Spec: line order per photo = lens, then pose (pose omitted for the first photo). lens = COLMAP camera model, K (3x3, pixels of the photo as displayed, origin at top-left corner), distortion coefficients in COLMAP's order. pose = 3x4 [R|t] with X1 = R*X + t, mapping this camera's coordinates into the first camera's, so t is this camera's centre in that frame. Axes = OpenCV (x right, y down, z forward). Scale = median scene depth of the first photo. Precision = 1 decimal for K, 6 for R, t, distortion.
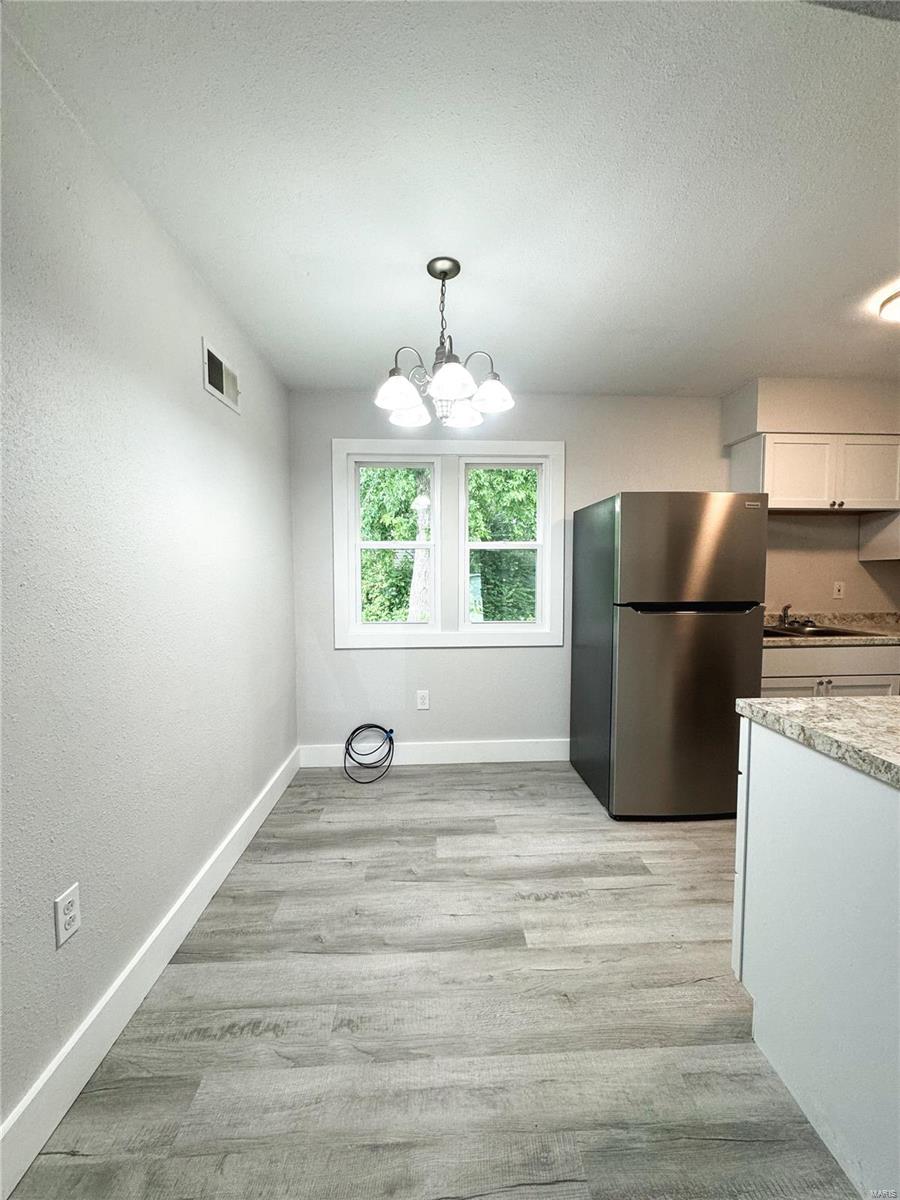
lens RADIAL K [[469.5, 0, 450.3], [0, 469.5, 595.1], [0, 0, 1]] dist [-0.011745, 0.001200]
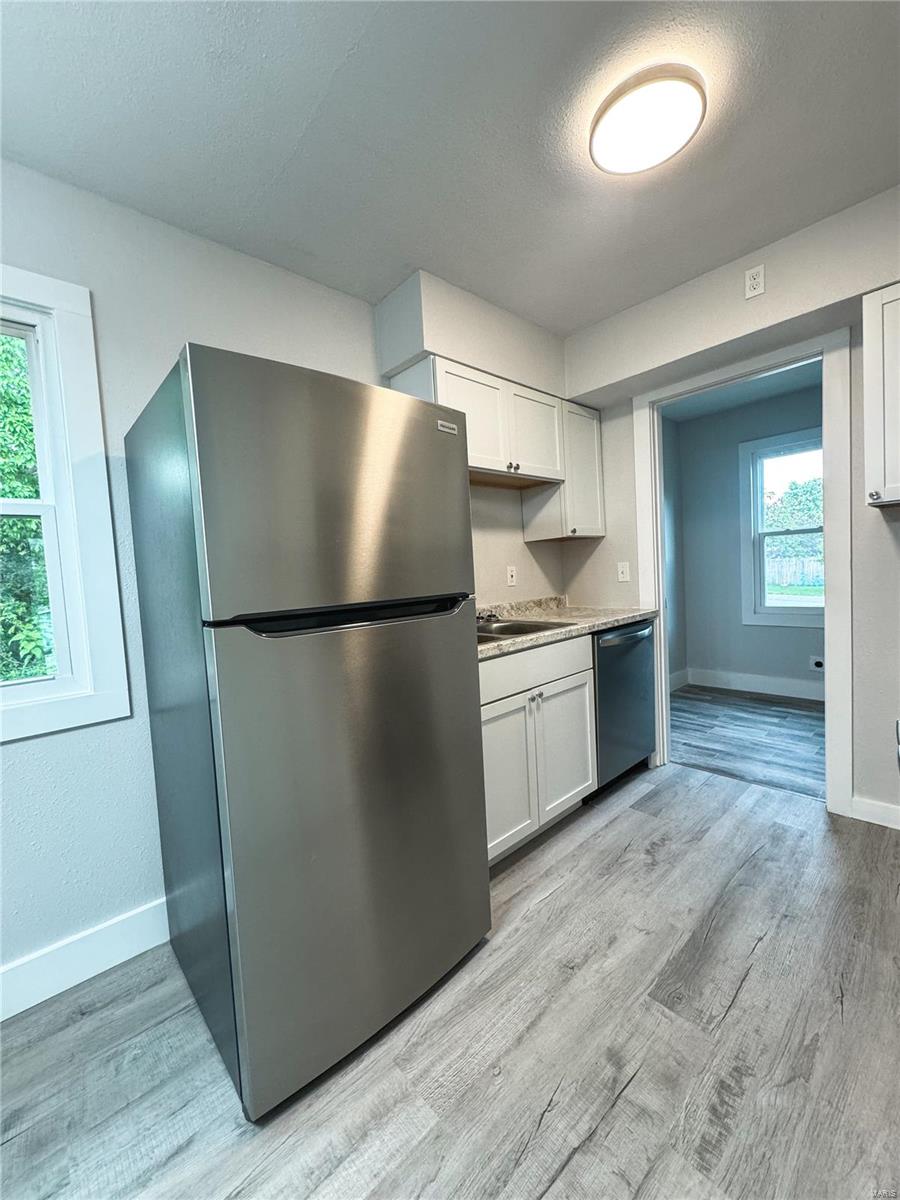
lens RADIAL K [[469.5, 0, 457.8], [0, 469.5, 598.4], [0, 0, 1]] dist [-0.011745, 0.001200]
pose [[0.754721, -0.076504, 0.651570, 0.209939], [0.086285, 0.996125, 0.017015, 0.008329], [-0.650347, 0.043379, 0.758398, 0.449380]]
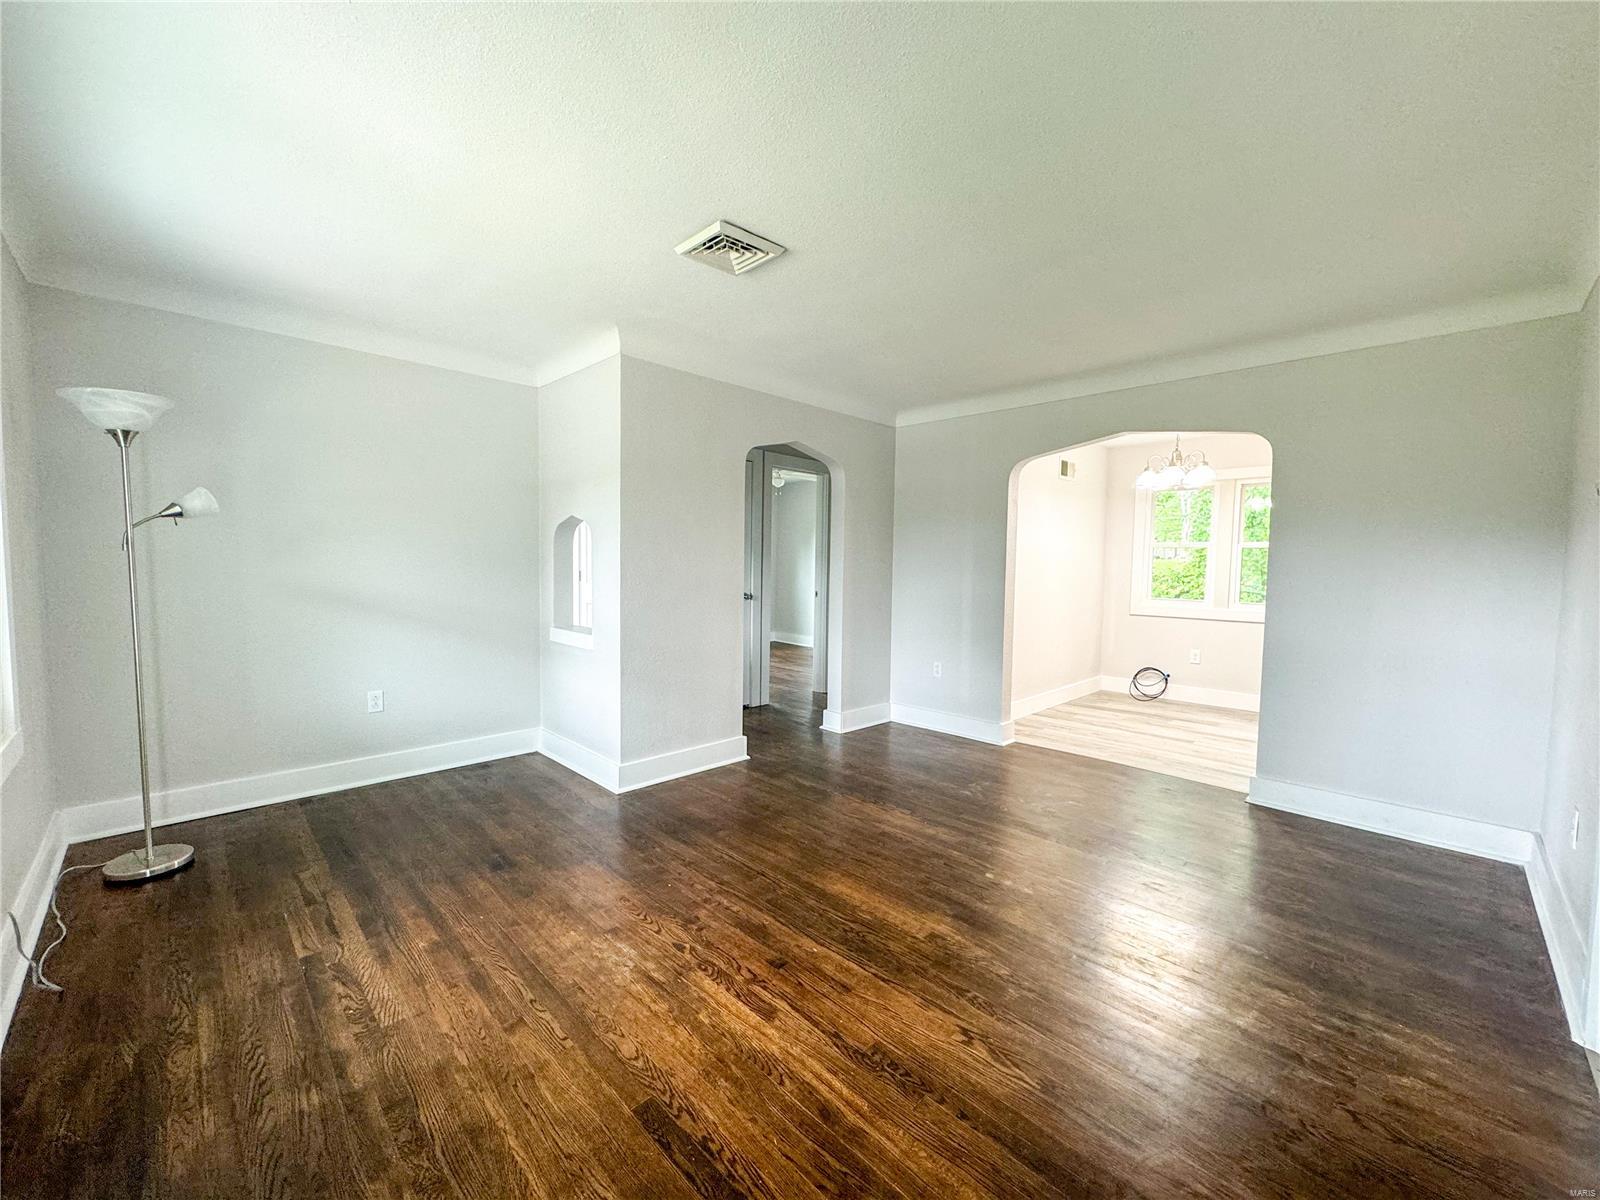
lens RADIAL K [[626.1, 0, 797.5], [0, 626.1, 601.5], [0, 0, 1]] dist [-0.011745, 0.001200]
pose [[0.677237, 0.049090, -0.734126, 0.548019], [-0.050166, 0.998531, 0.020492, 0.089233], [0.734053, 0.022950, 0.678704, -1.253886]]
